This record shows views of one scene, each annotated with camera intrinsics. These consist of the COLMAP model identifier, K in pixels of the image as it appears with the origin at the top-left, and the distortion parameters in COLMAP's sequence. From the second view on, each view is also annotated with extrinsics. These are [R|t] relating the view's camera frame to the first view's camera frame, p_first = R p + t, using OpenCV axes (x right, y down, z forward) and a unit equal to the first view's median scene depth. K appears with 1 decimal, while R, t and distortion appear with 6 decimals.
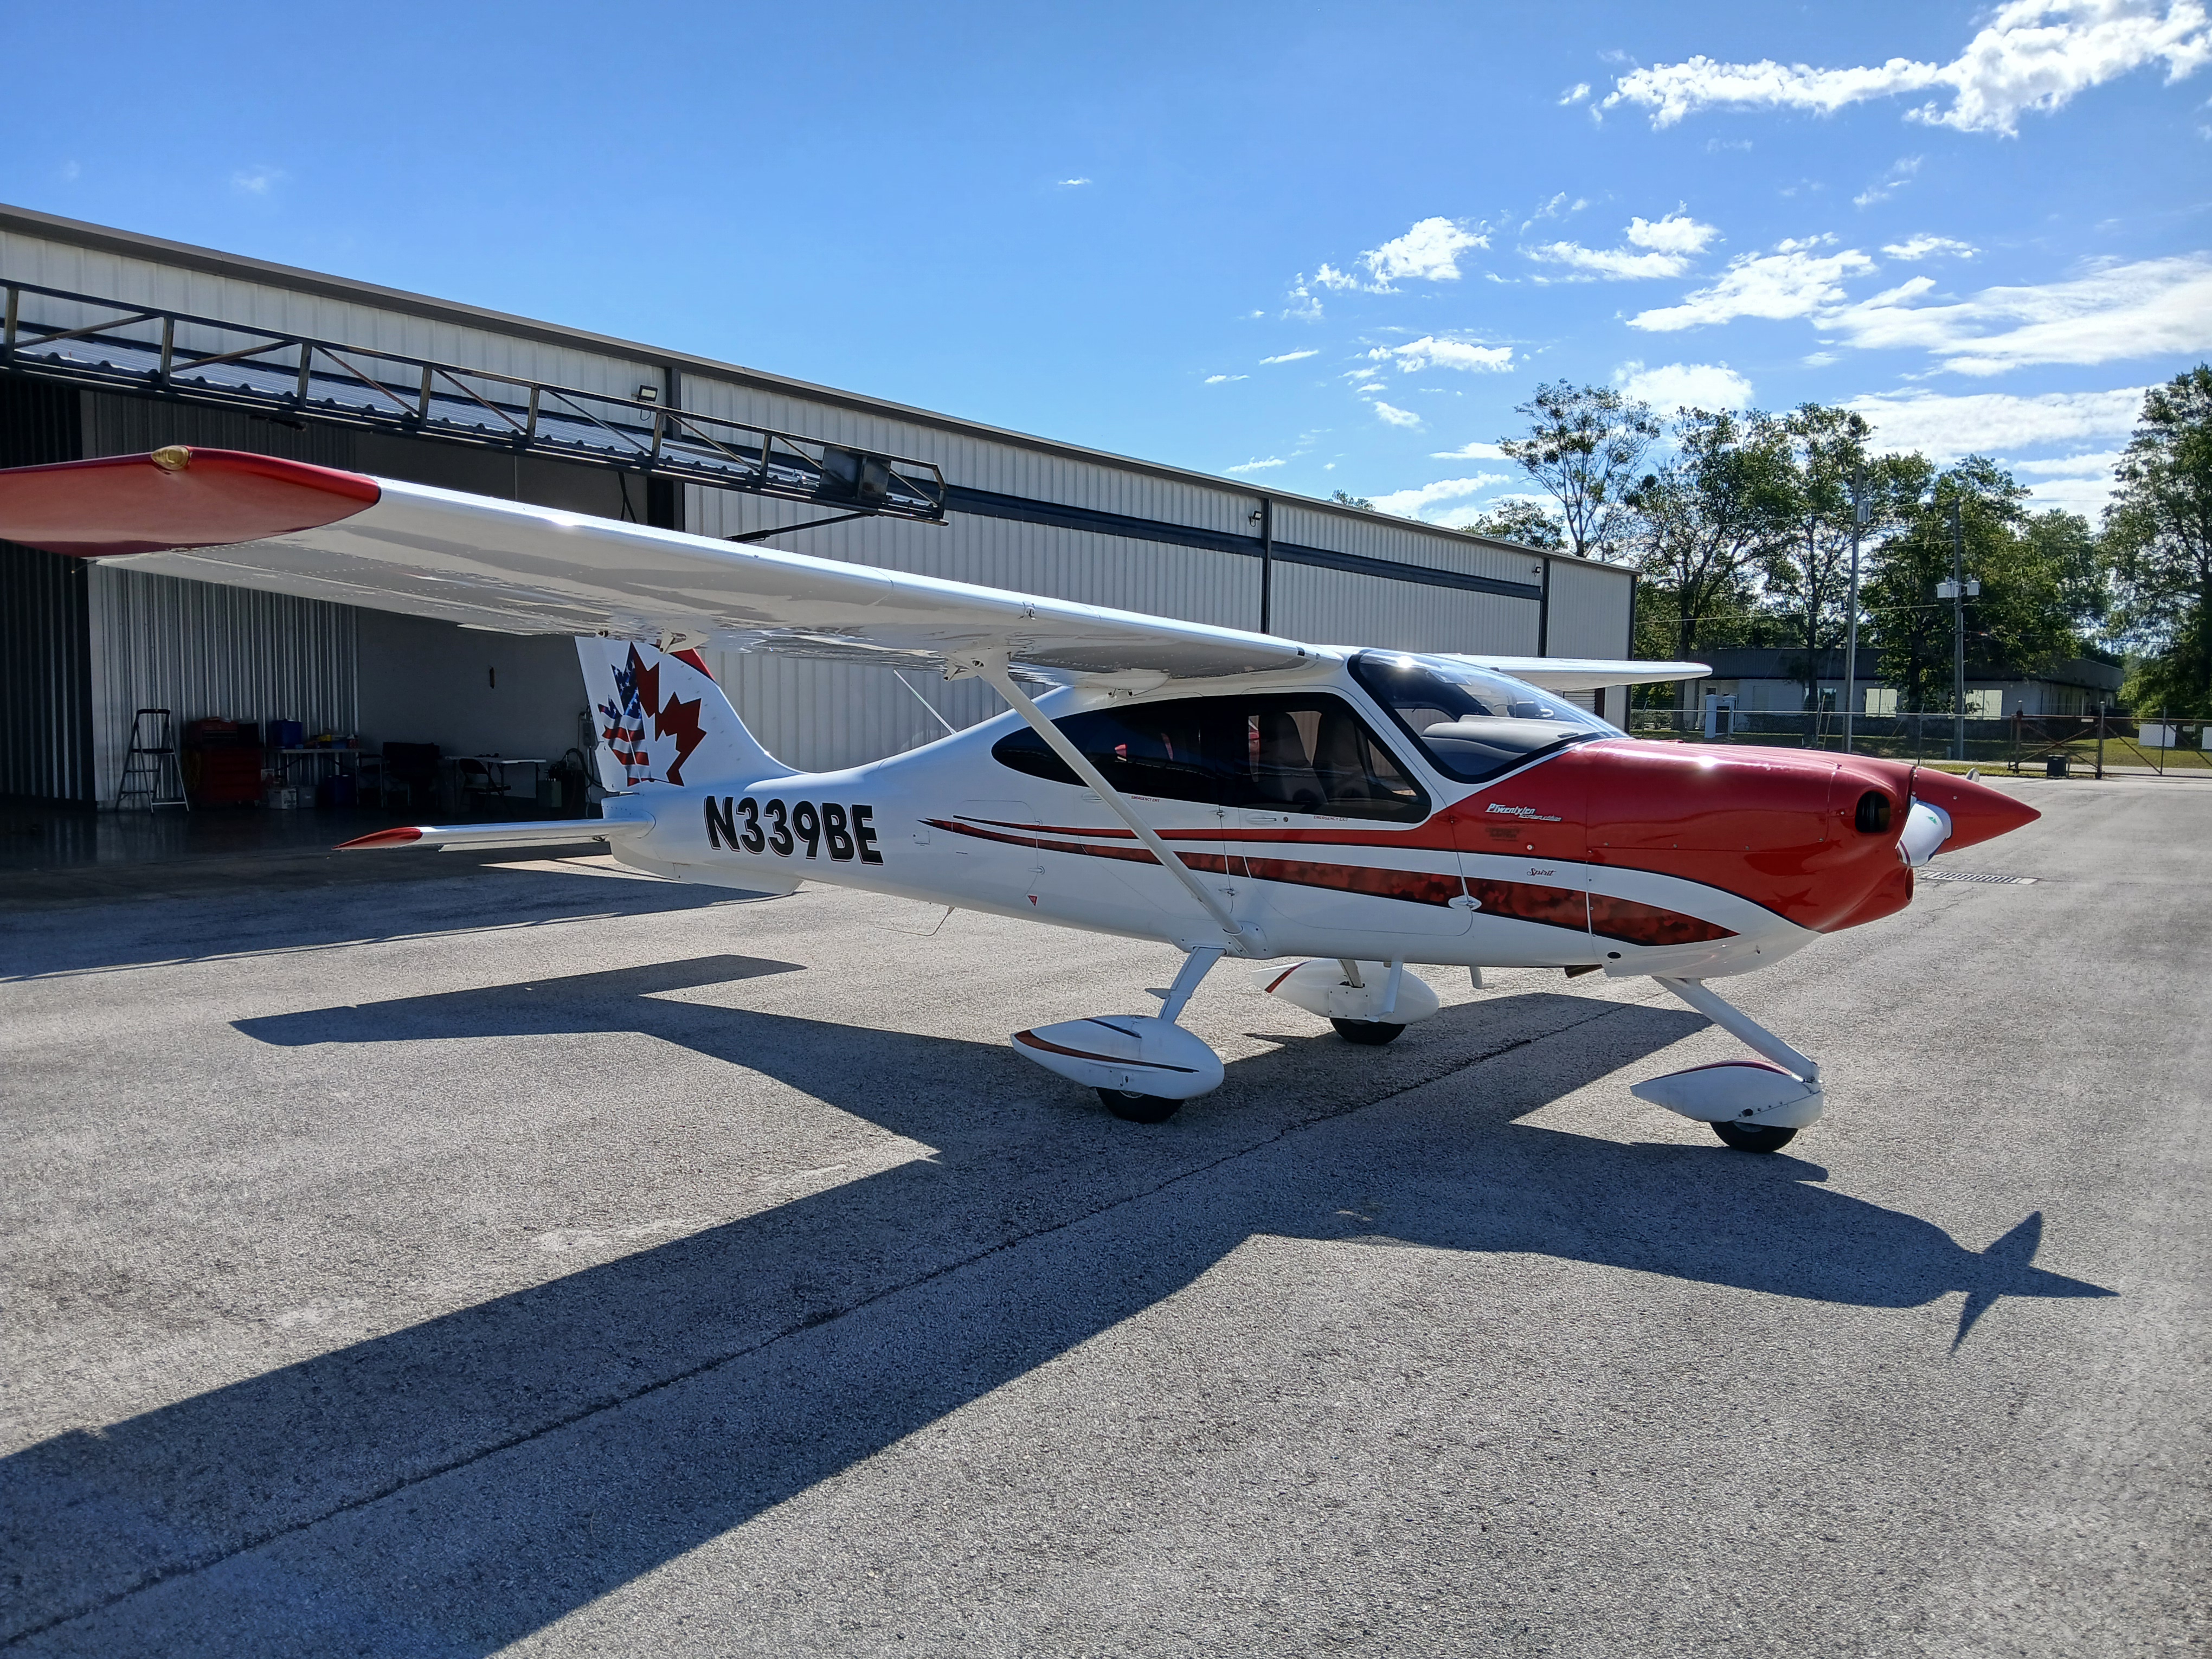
lens RADIAL K [[1736.0, 0, 1137.7], [0, 1736.0, 833.7], [0, 0, 1]] dist [0.038084, -0.092646]
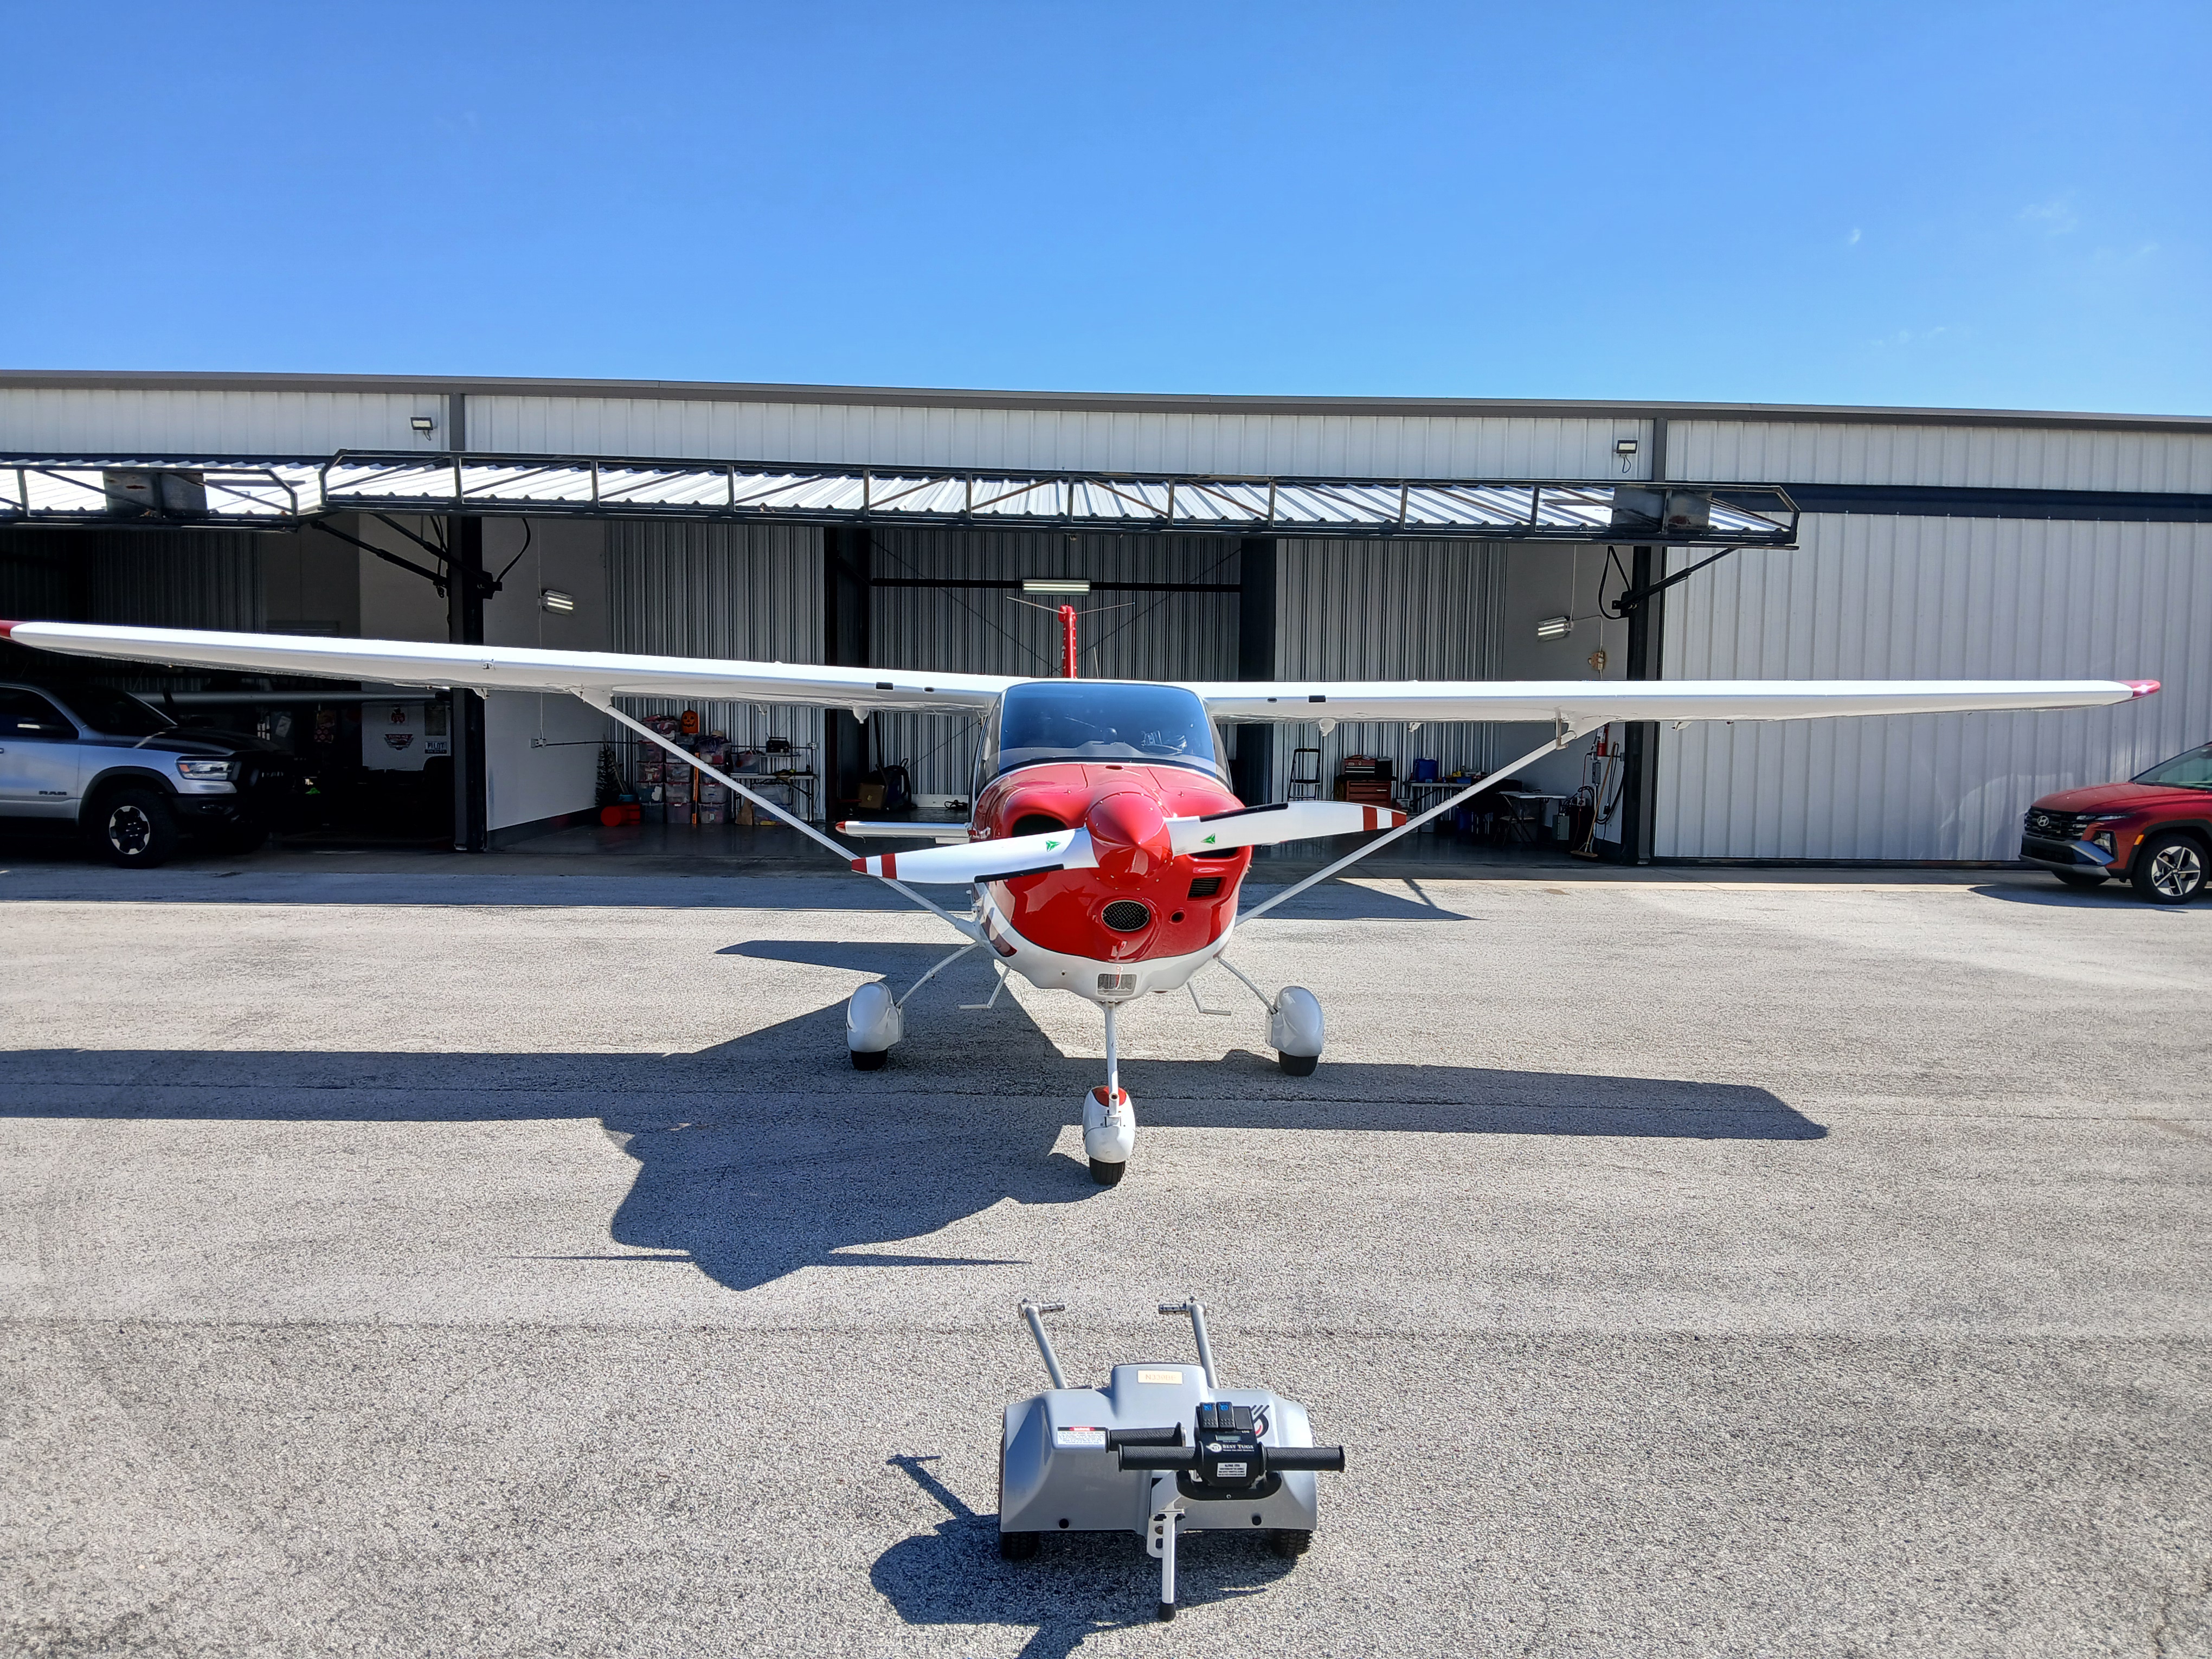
lens RADIAL K [[1718.3, 0, 1107.4], [0, 1718.3, 889.3], [0, 0, 1]] dist [-0.001460, -0.087931]
pose [[0.587580, 0.066748, -0.806408, 0.800222], [-0.063651, 0.997316, 0.036172, -0.010933], [0.806659, 0.030075, 0.590252, 0.308370]]
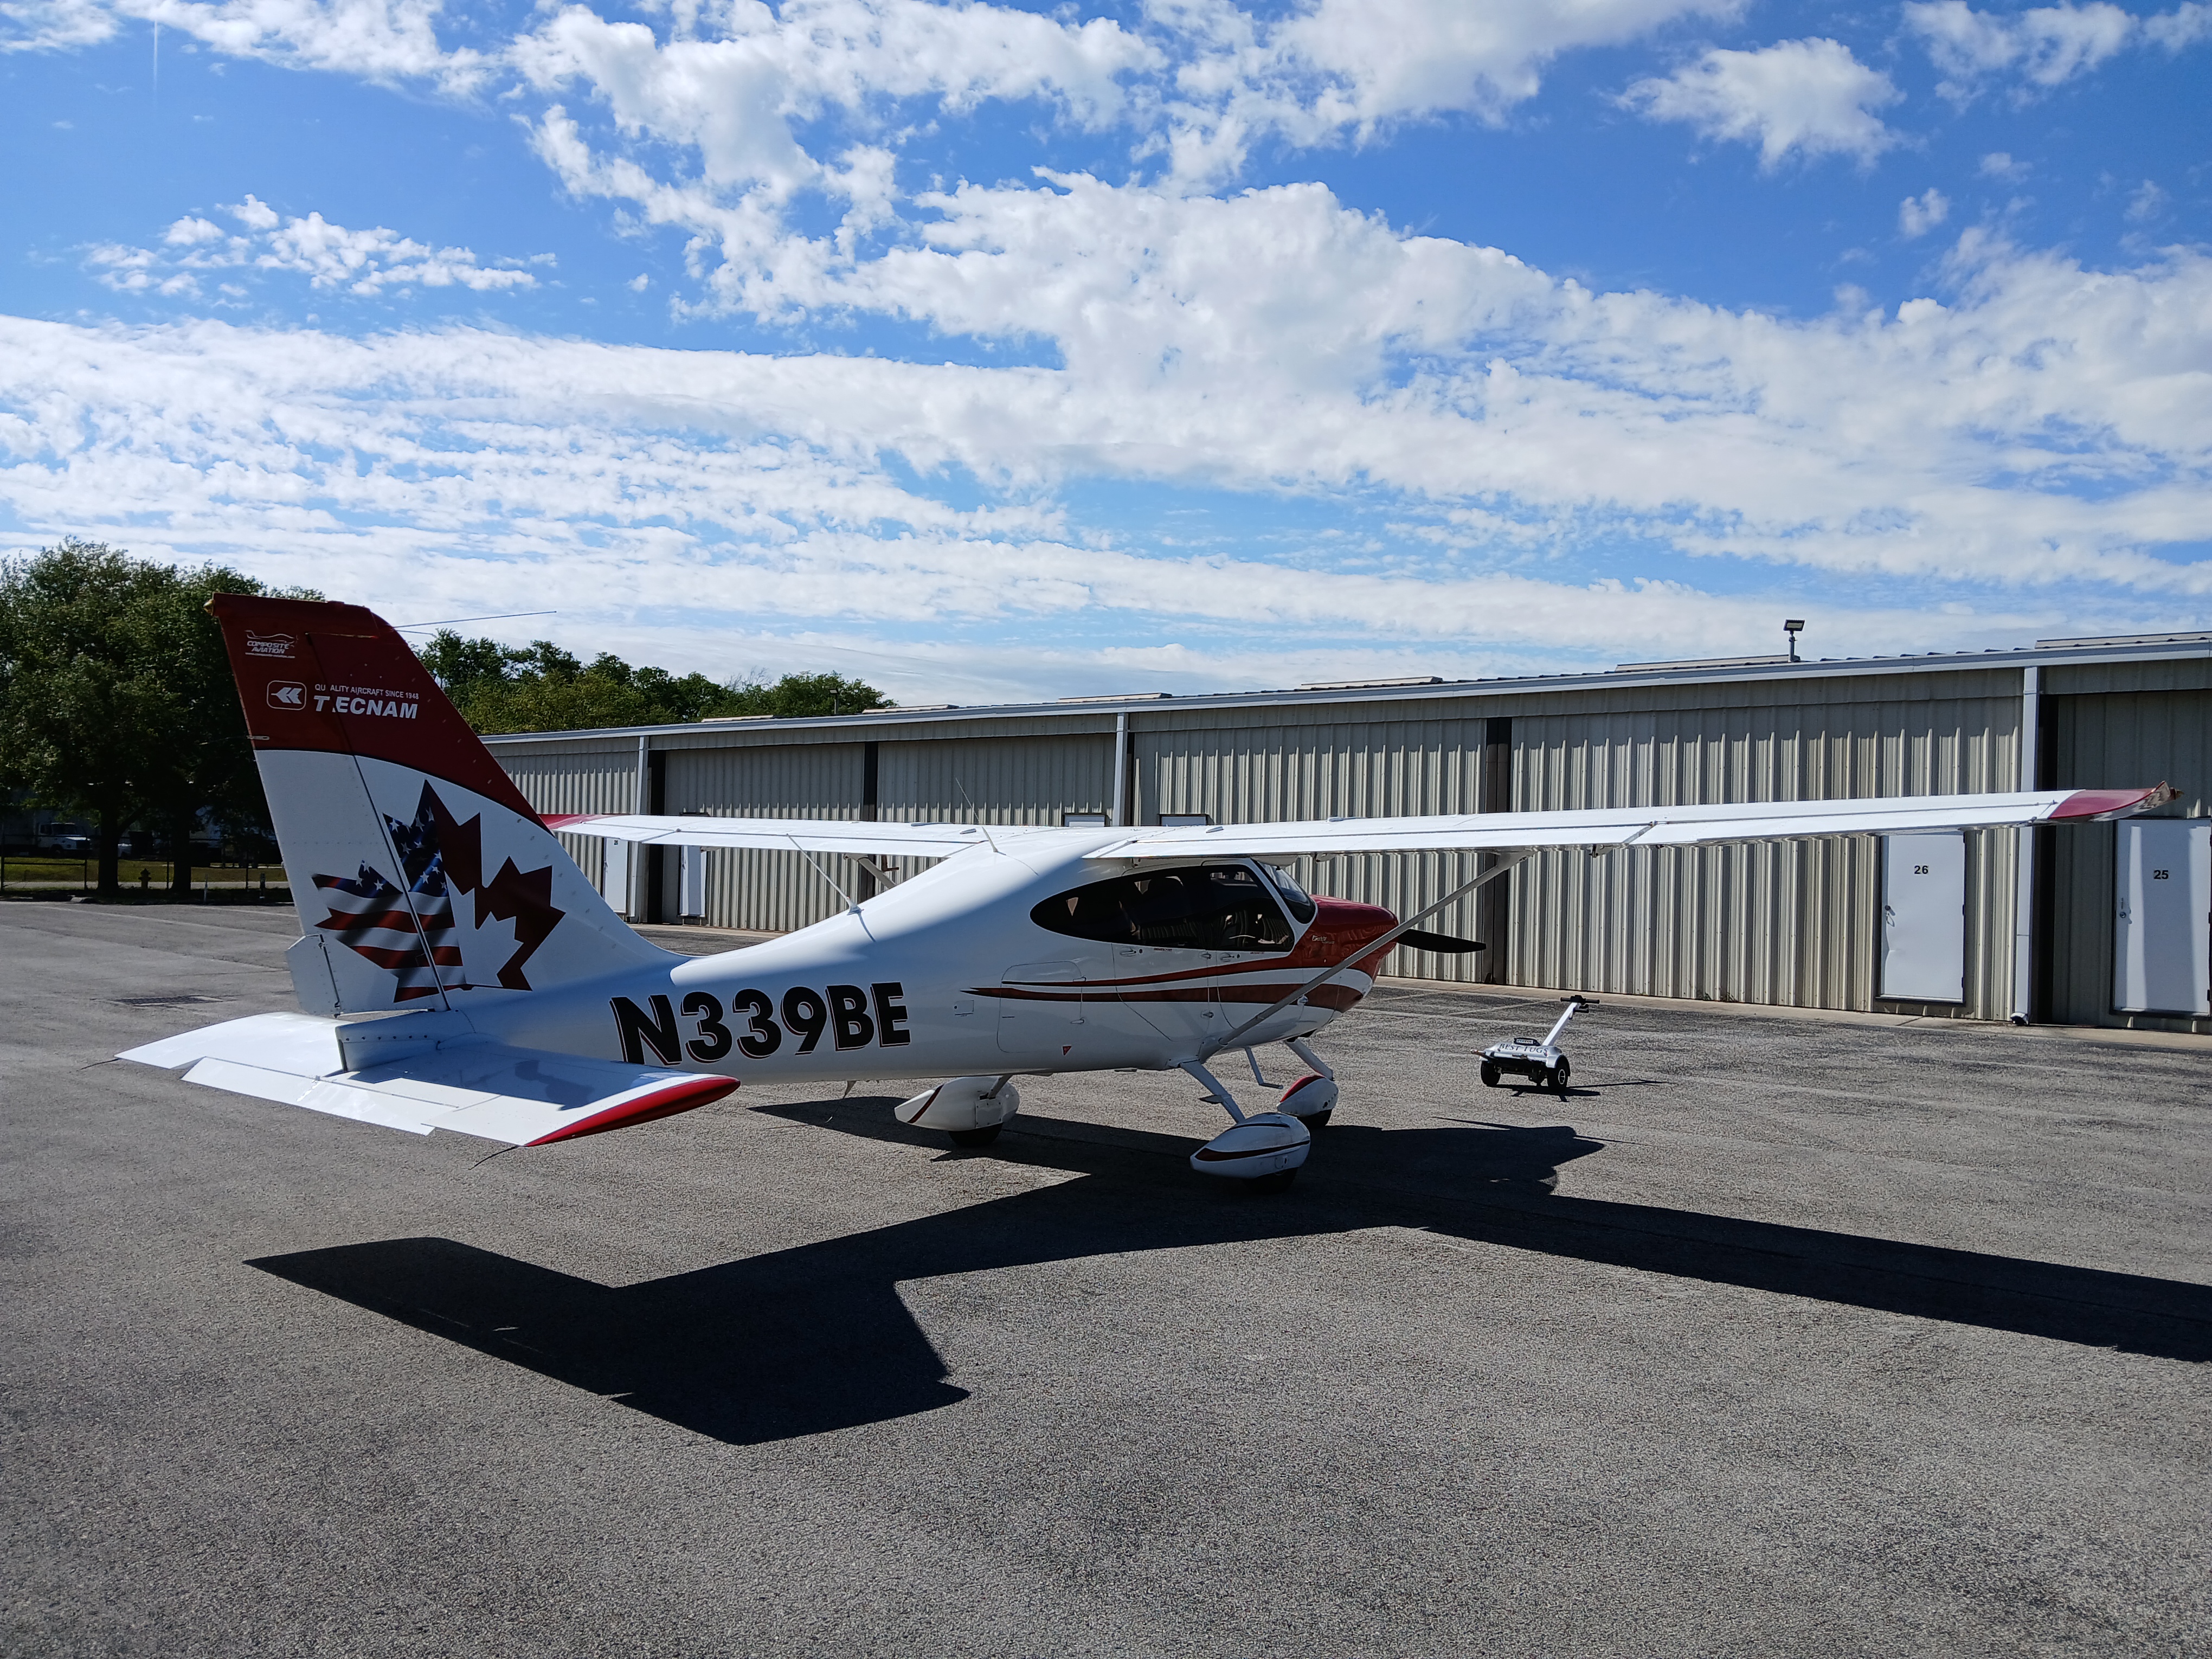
lens RADIAL K [[1714.8, 0, 1106.5], [0, 1714.8, 861.8], [0, 0, 1]] dist [0.055826, -0.113590]
pose [[0.122045, -0.015070, 0.992410, -0.967110], [0.056259, 0.998382, 0.008242, -0.075359], [-0.990929, 0.054826, 0.122695, 0.715683]]
